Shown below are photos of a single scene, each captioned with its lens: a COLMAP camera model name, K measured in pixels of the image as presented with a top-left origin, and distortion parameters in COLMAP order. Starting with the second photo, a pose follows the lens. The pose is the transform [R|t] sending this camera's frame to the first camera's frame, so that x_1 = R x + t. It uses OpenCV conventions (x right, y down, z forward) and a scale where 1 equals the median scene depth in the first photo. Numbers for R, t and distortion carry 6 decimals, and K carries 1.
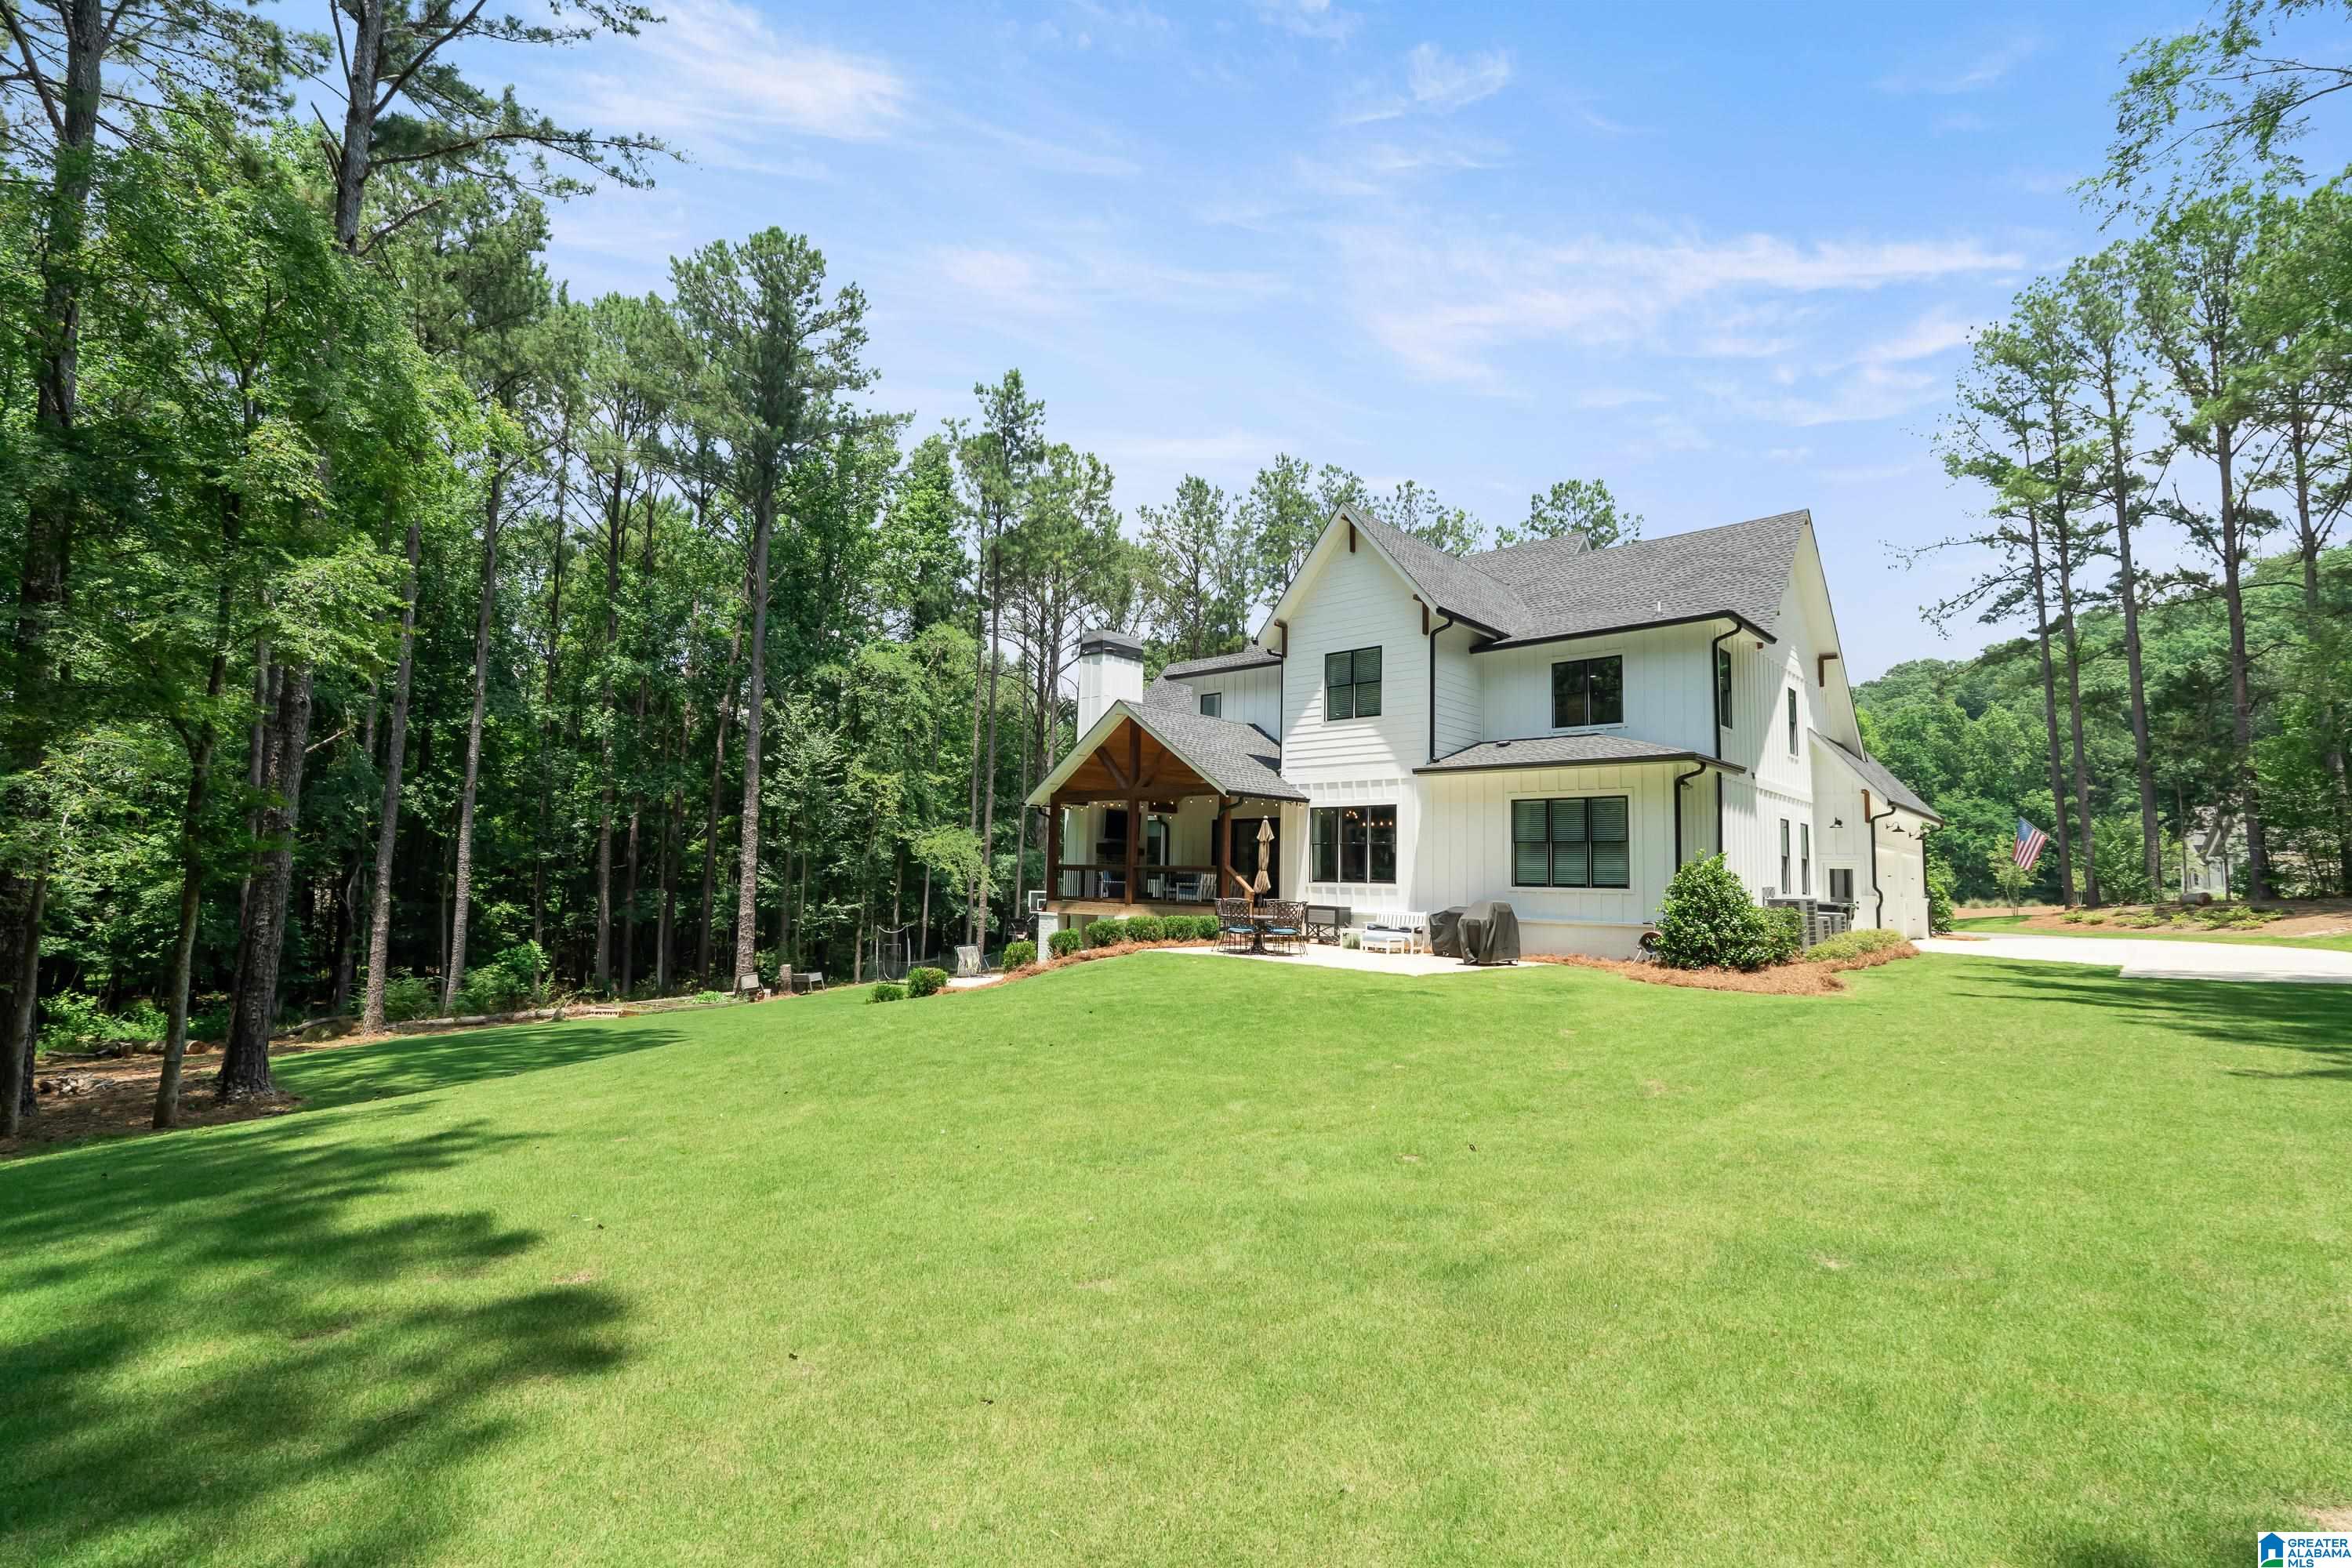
lens RADIAL K [[1106.6, 0, 1176.0], [0, 1106.6, 784.0], [0, 0, 1]] dist [-0.014443, 0.000124]
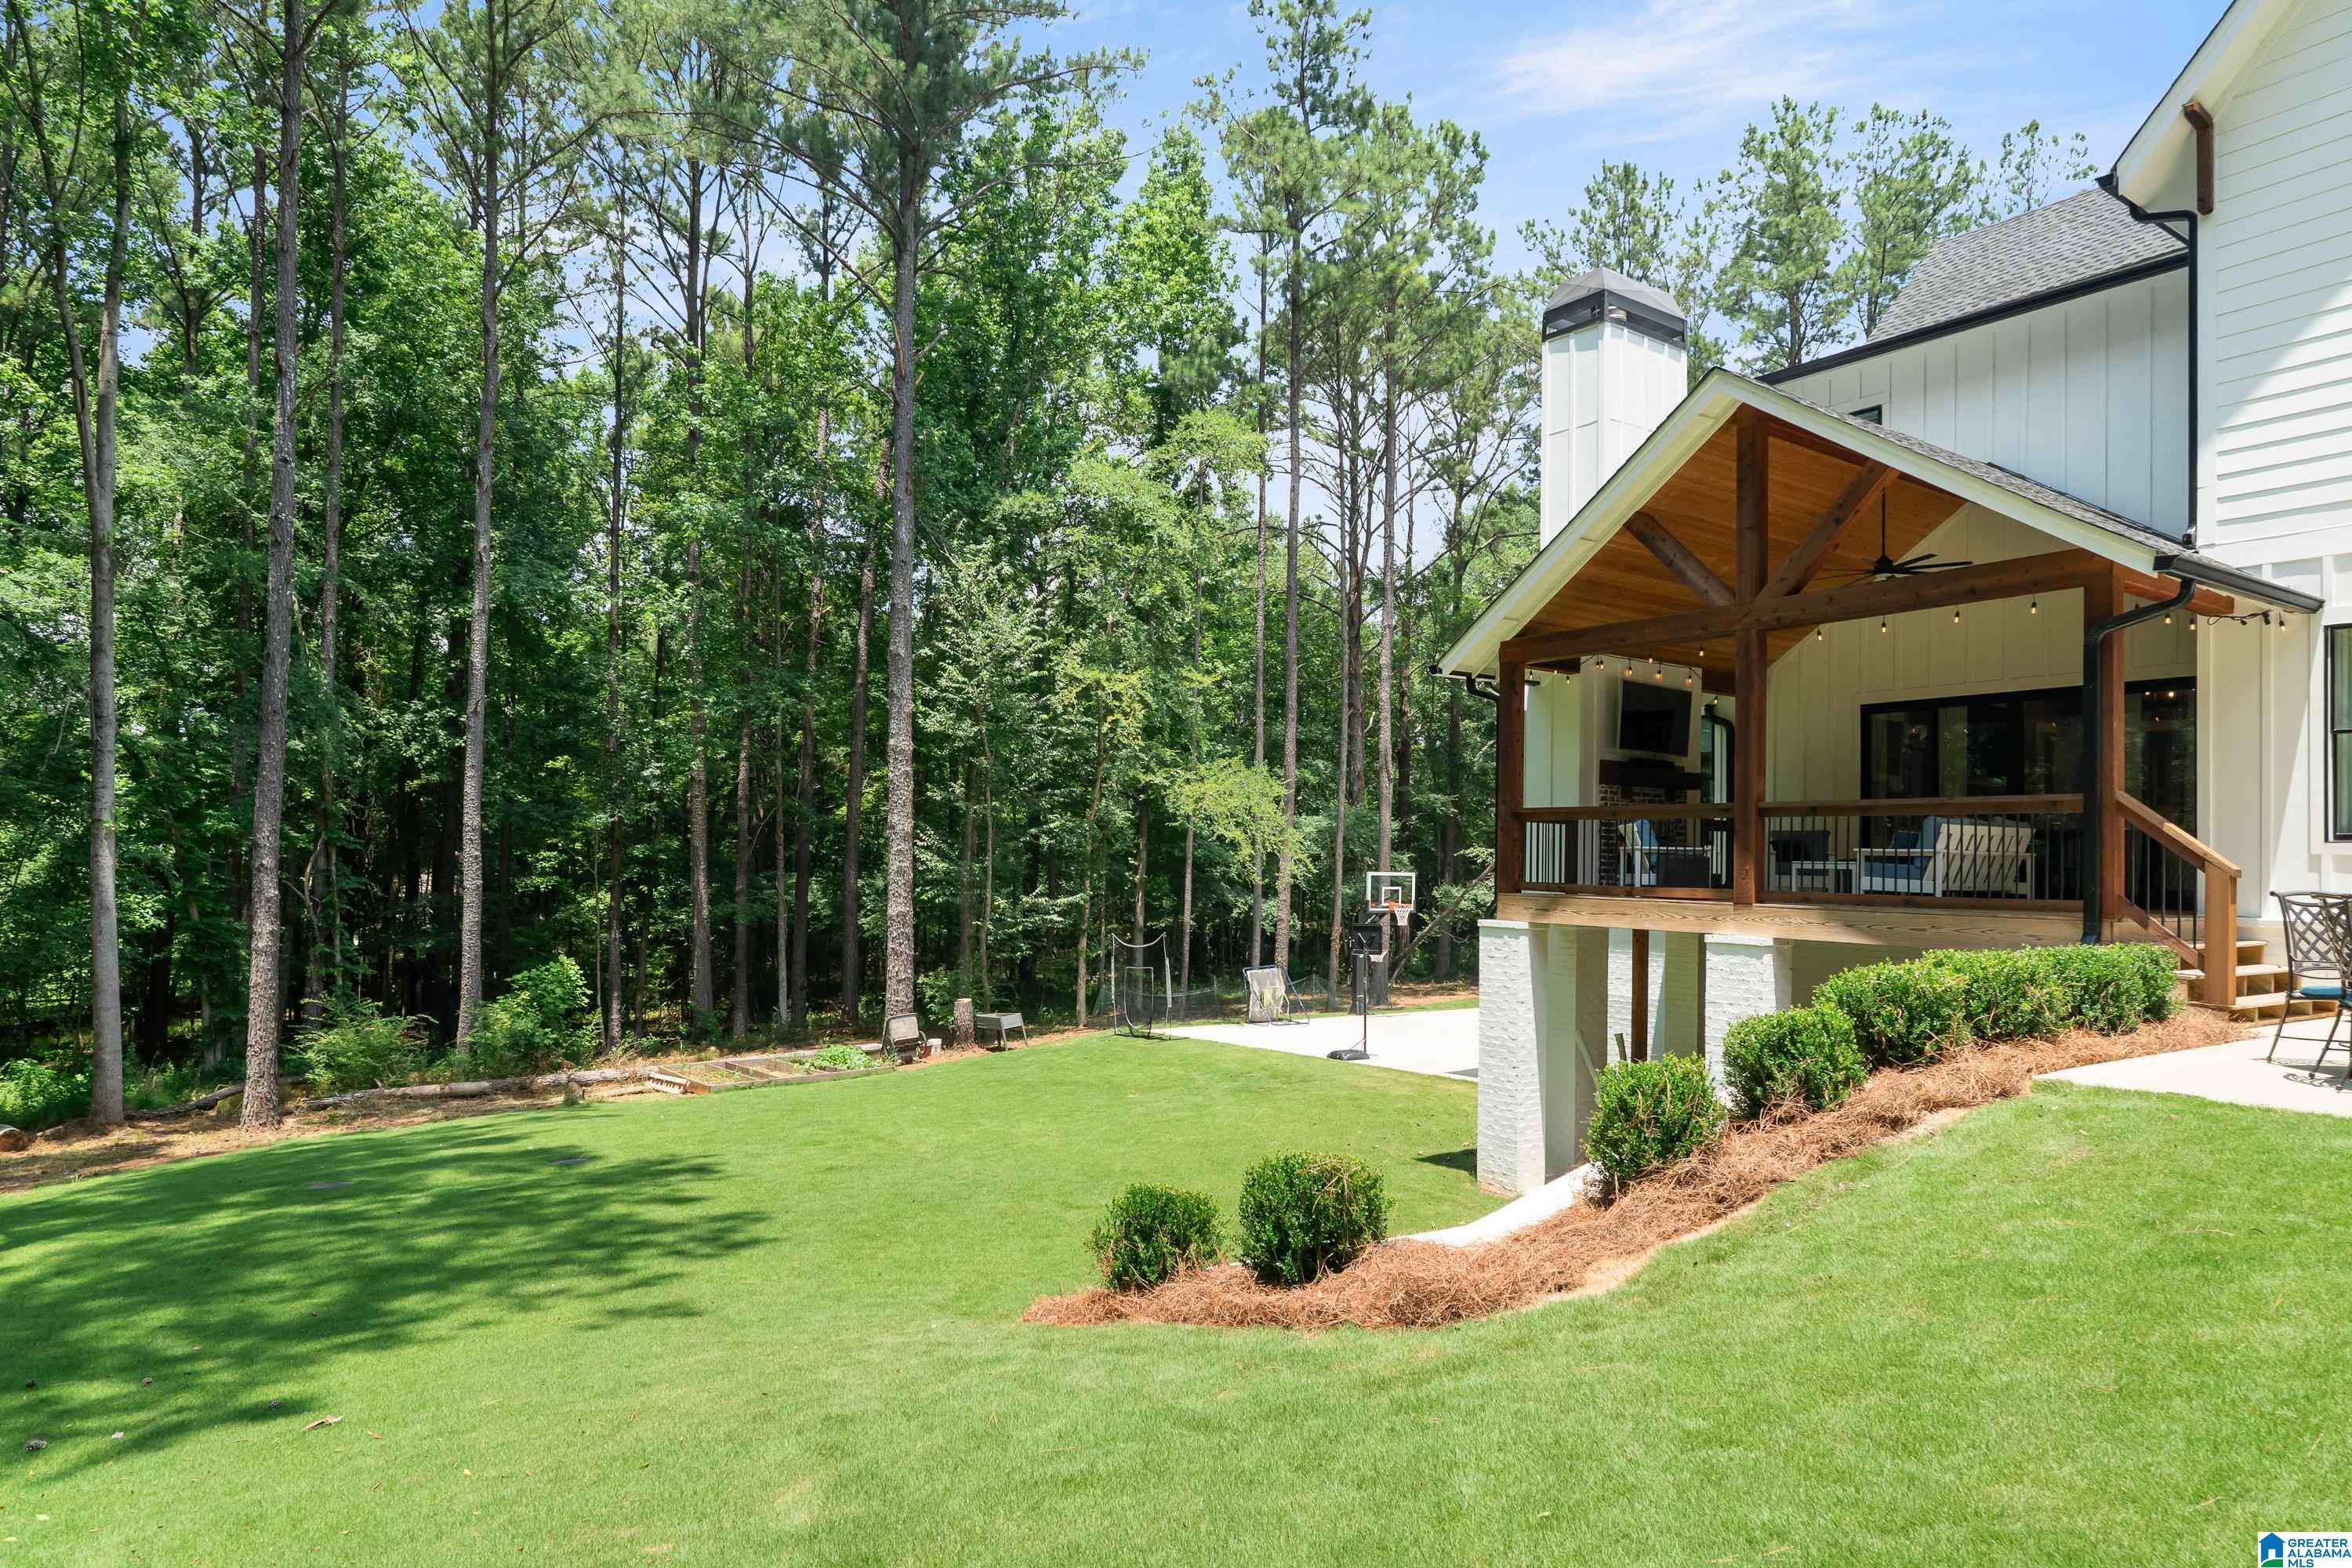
lens RADIAL K [[1390.3, 0, 1177.3], [0, 1390.3, 845.5], [0, 0, 1]] dist [0.000547, 0.000064]
pose [[0.977333, -0.007743, -0.211565, -0.078921], [0.023777, 0.997023, 0.073353, 0.028495], [0.210367, -0.076720, 0.974607, 0.287807]]
